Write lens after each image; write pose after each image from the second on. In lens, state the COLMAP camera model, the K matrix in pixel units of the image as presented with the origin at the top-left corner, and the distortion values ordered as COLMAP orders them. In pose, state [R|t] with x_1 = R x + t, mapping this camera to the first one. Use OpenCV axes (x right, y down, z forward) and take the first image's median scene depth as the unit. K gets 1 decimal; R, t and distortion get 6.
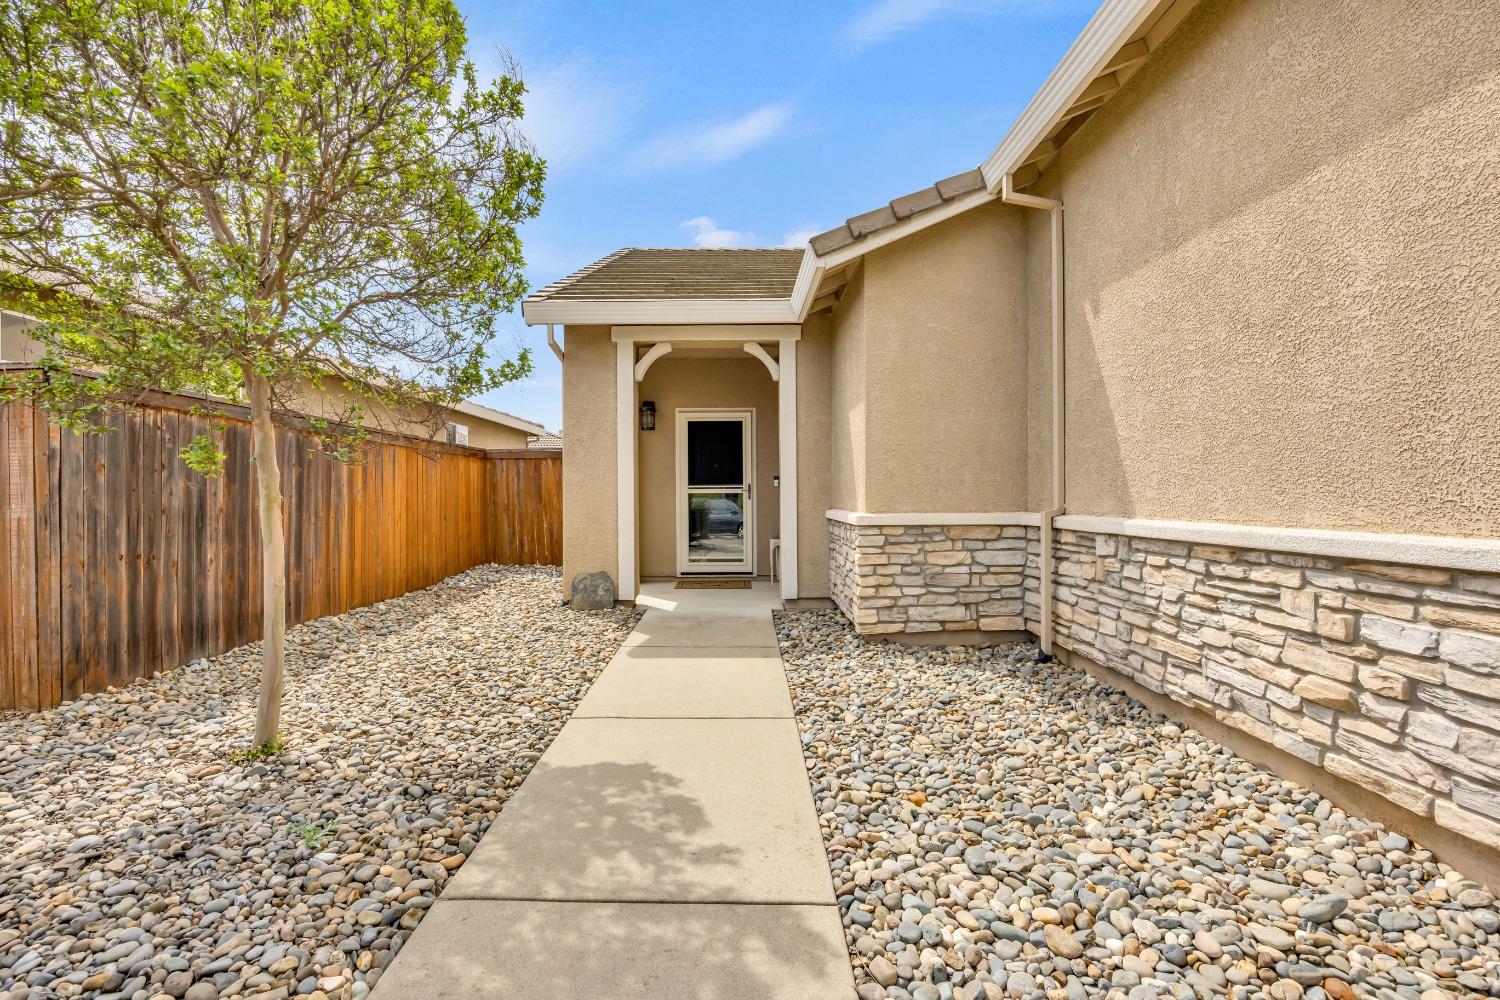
lens RADIAL K [[641.8, 0, 752.5], [0, 641.8, 496.5], [0, 0, 1]] dist [-0.023520, 0.000118]
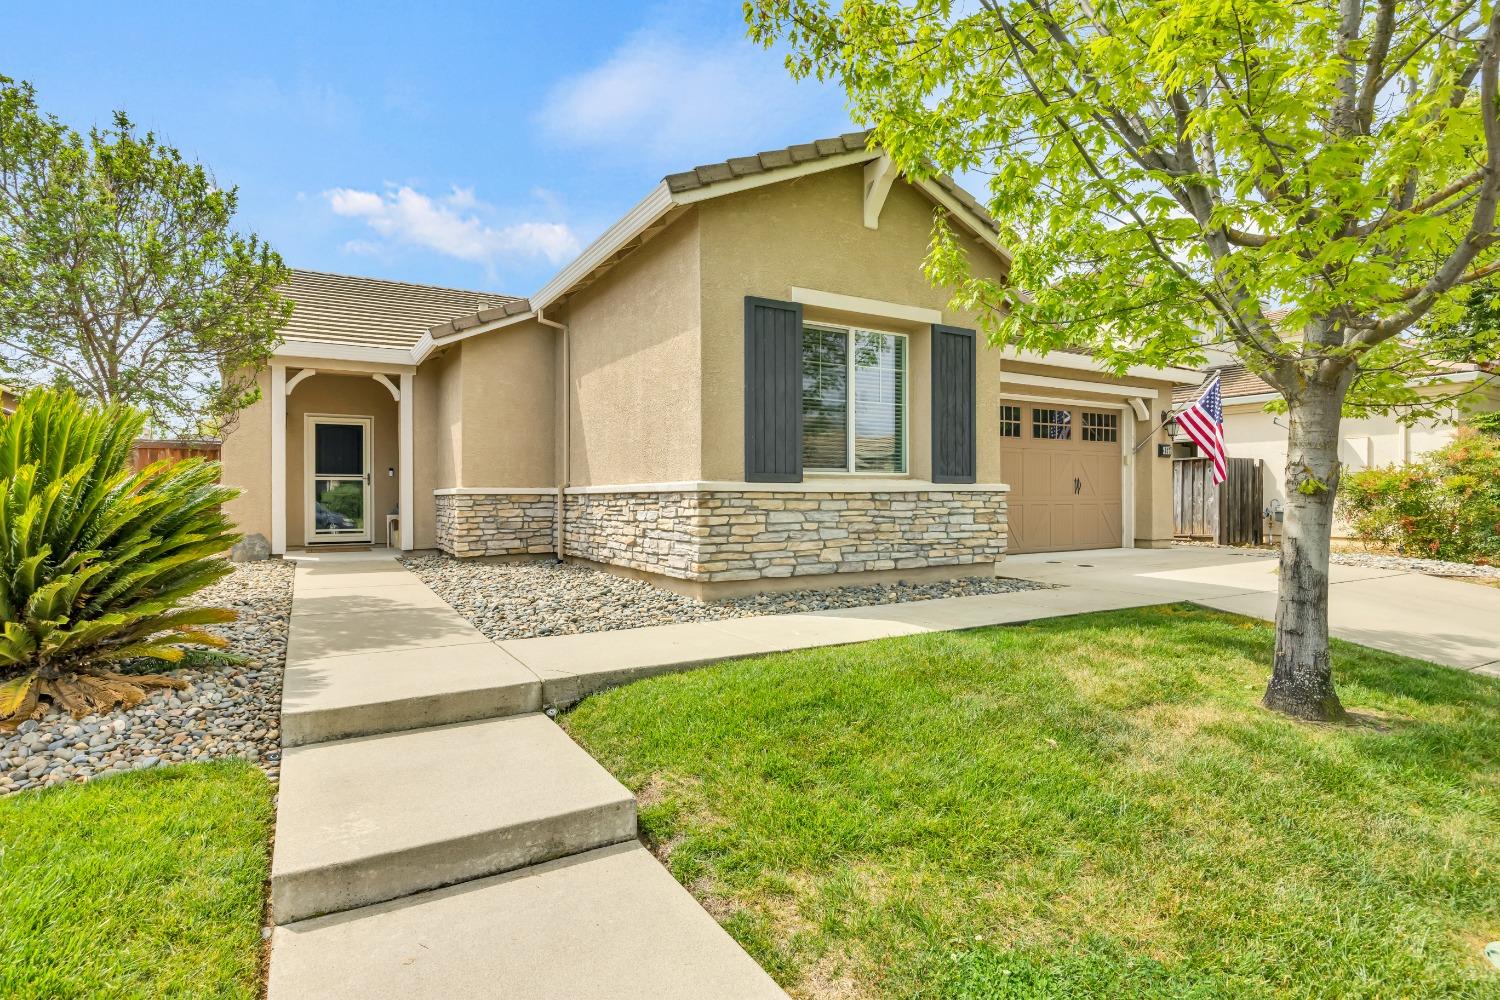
lens RADIAL K [[772.3, 0, 750.0], [0, 772.3, 500.0], [0, 0, 1]] dist [-0.006651, -0.000840]
pose [[0.862835, 0.003237, 0.505476, -0.204898], [0.003262, 0.999923, -0.011971, 0.087896], [-0.505476, 0.011978, 0.862758, -1.190286]]
